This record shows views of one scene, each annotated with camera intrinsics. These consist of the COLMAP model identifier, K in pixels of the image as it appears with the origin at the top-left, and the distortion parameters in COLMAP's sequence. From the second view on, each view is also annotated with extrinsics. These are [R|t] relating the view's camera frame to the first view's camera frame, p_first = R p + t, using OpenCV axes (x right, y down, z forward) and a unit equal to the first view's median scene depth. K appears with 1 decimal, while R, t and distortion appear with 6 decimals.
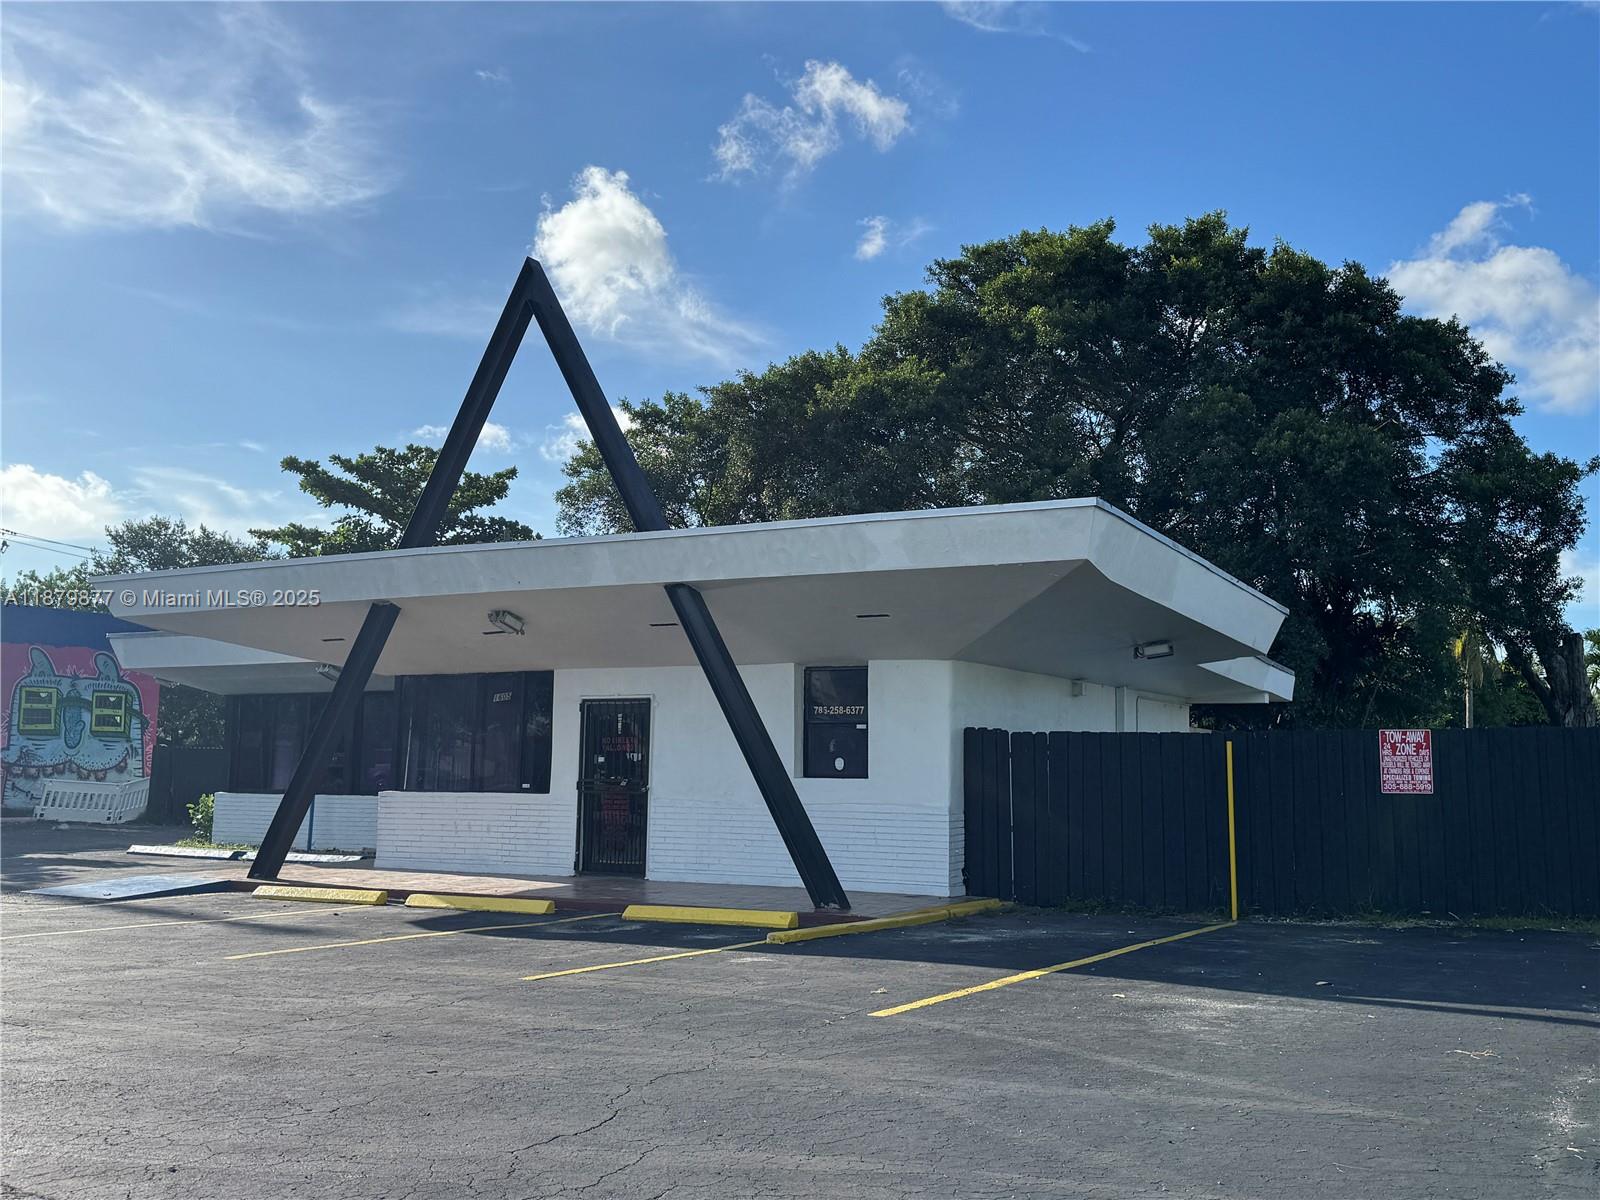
lens RADIAL K [[1540.0, 0, 800.8], [0, 1540.0, 565.0], [0, 0, 1]] dist [0.132188, 0.003288]
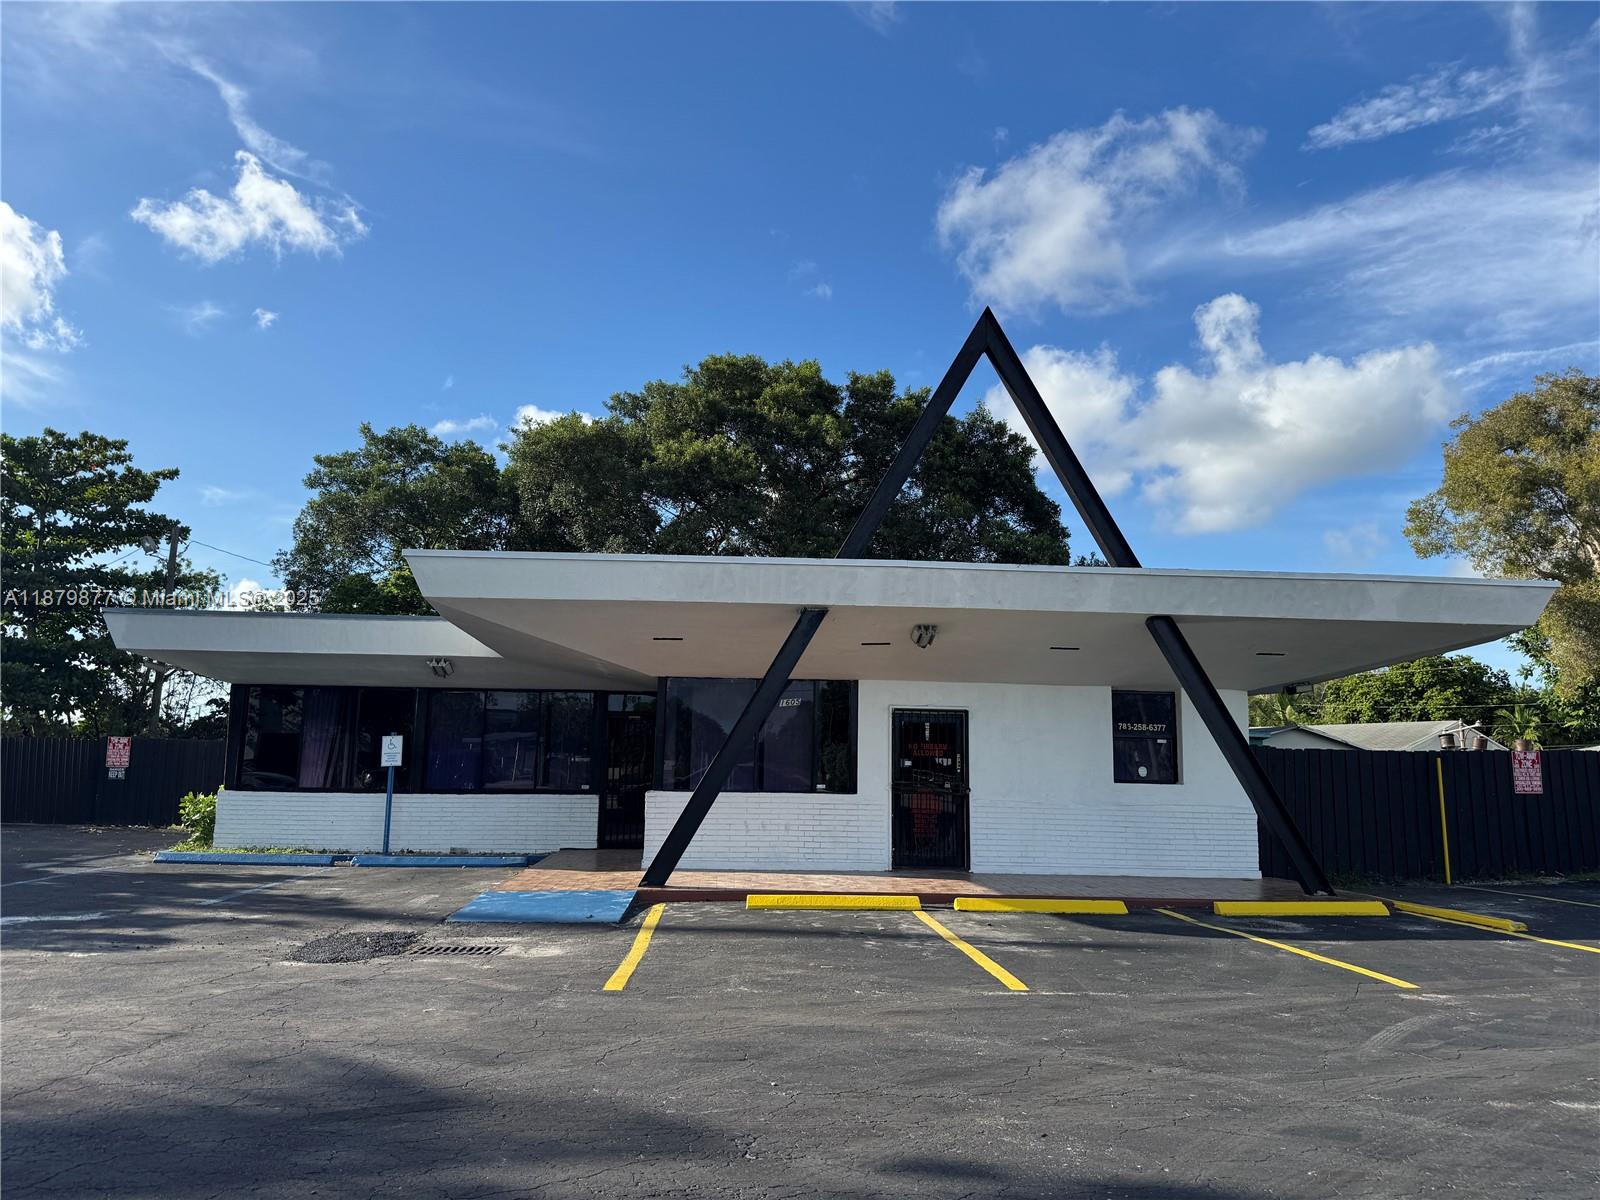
lens RADIAL K [[1138.0, 0, 834.4], [0, 1138.0, 582.1], [0, 0, 1]] dist [0.001127, -0.007964]
pose [[0.844131, 0.094924, 0.527667, -0.613537], [-0.081996, 0.995480, -0.047908, 0.040041], [-0.529830, -0.002826, 0.848099, 0.342287]]
